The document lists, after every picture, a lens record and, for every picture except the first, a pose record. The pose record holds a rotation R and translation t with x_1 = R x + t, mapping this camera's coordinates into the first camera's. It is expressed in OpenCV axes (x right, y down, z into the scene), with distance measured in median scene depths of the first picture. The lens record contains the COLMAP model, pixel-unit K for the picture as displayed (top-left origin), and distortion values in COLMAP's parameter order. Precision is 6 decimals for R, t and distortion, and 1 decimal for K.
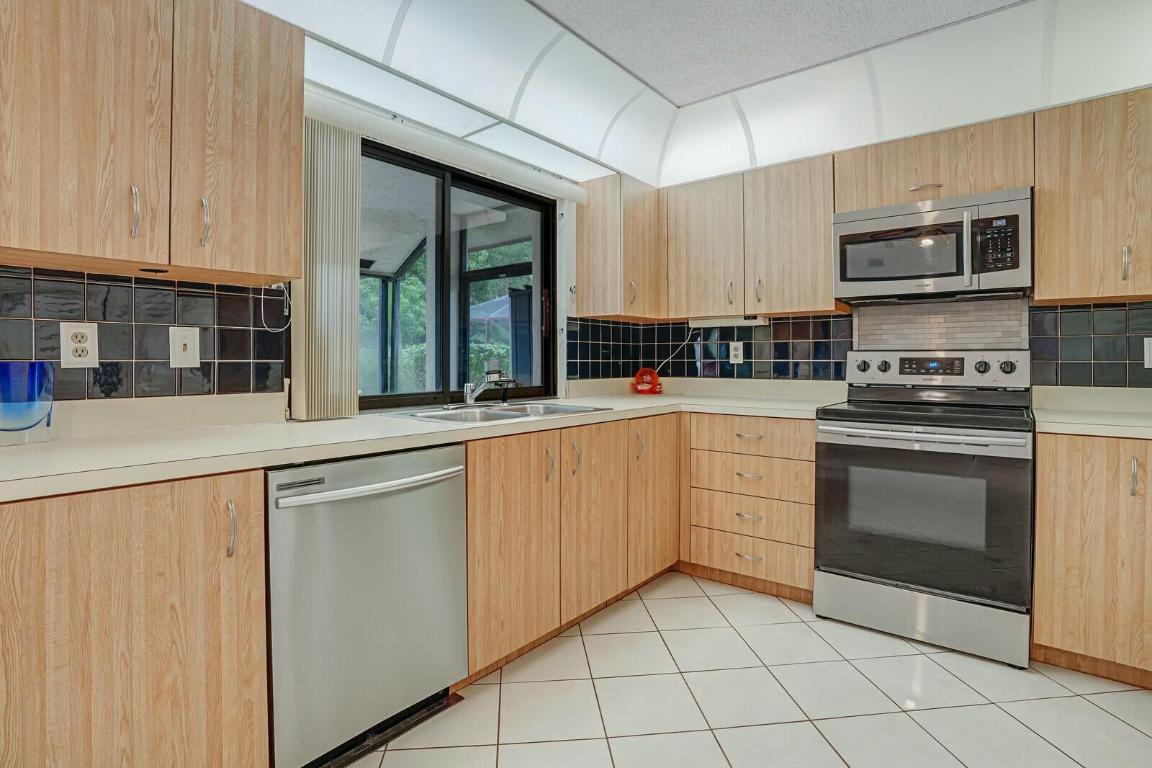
lens RADIAL K [[559.3, 0, 573.9], [0, 559.3, 362.4], [0, 0, 1]] dist [-0.041668, 0.006696]
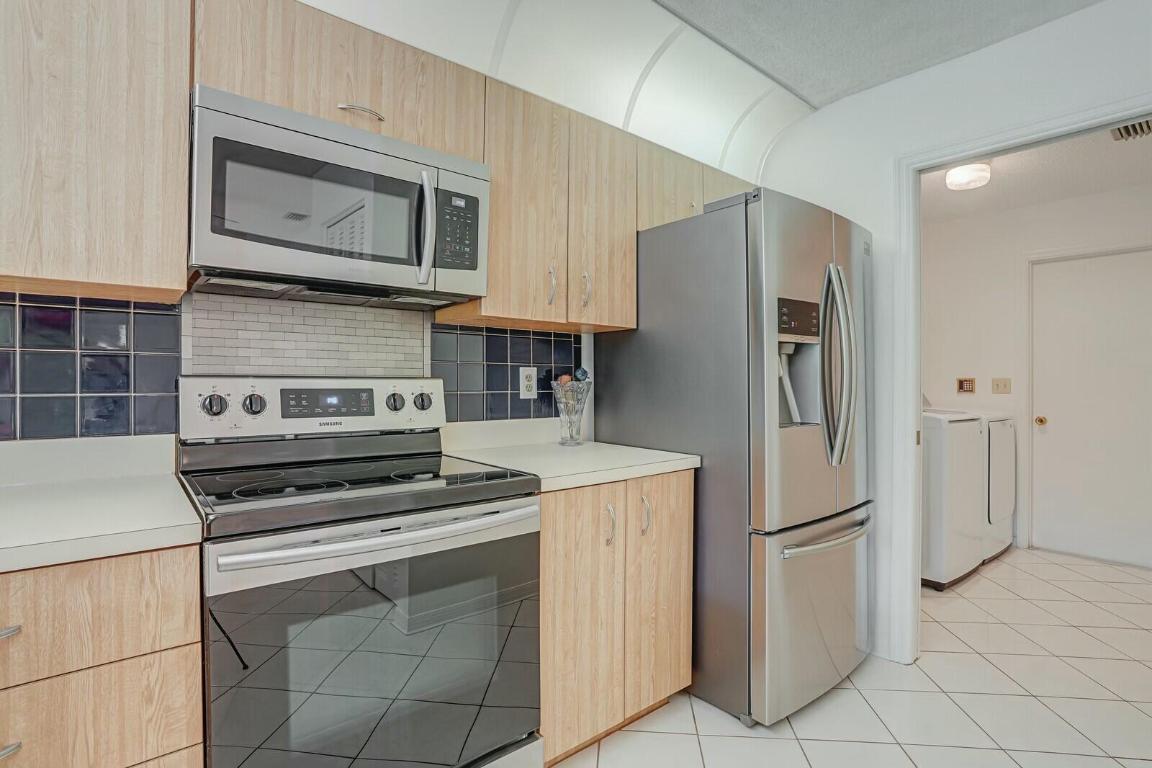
lens RADIAL K [[559.3, 0, 576.3], [0, 559.3, 378.9], [0, 0, 1]] dist [-0.041668, 0.006696]
pose [[0.193920, 0.003293, 0.981012, 0.076883], [-0.001843, 0.999994, -0.002993, -0.018056], [-0.981016, -0.001228, 0.193924, 0.578851]]
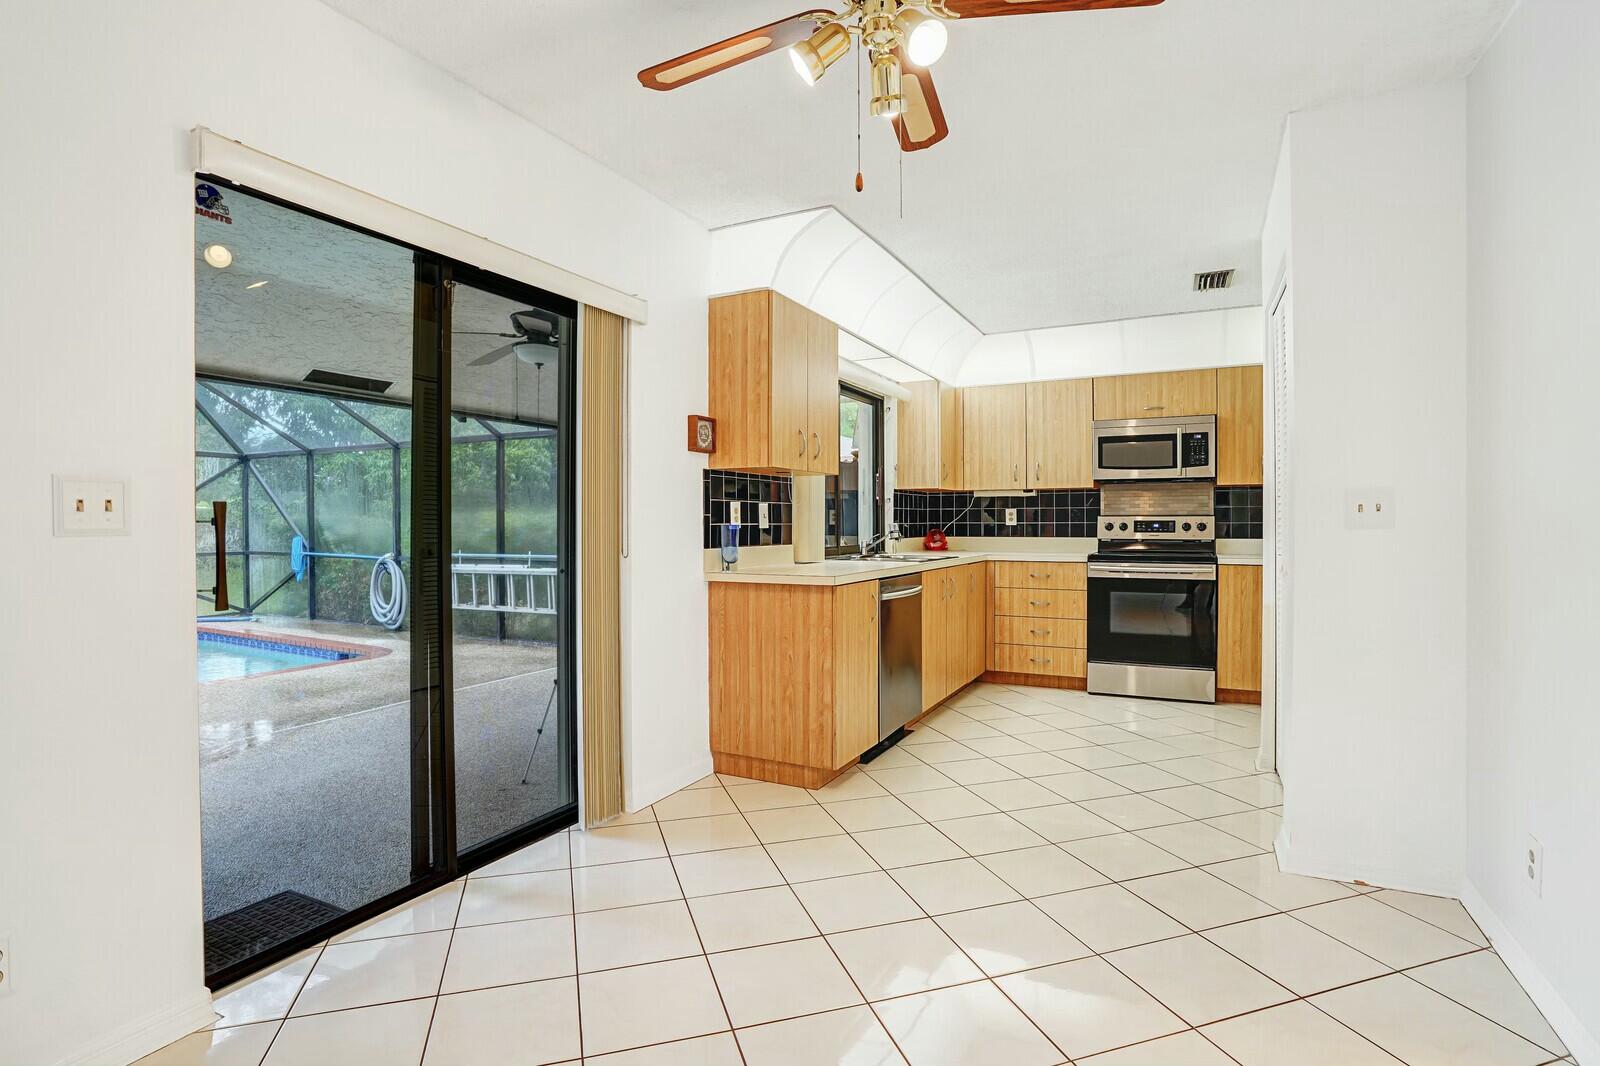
lens RADIAL K [[776.7, 0, 798.0], [0, 776.7, 529.0], [0, 0, 1]] dist [-0.041668, 0.006696]
pose [[0.980349, -0.003967, 0.197230, -0.667293], [0.003581, 0.999991, 0.002314, 0.005411], [-0.197238, -0.001562, 0.980354, -0.801820]]
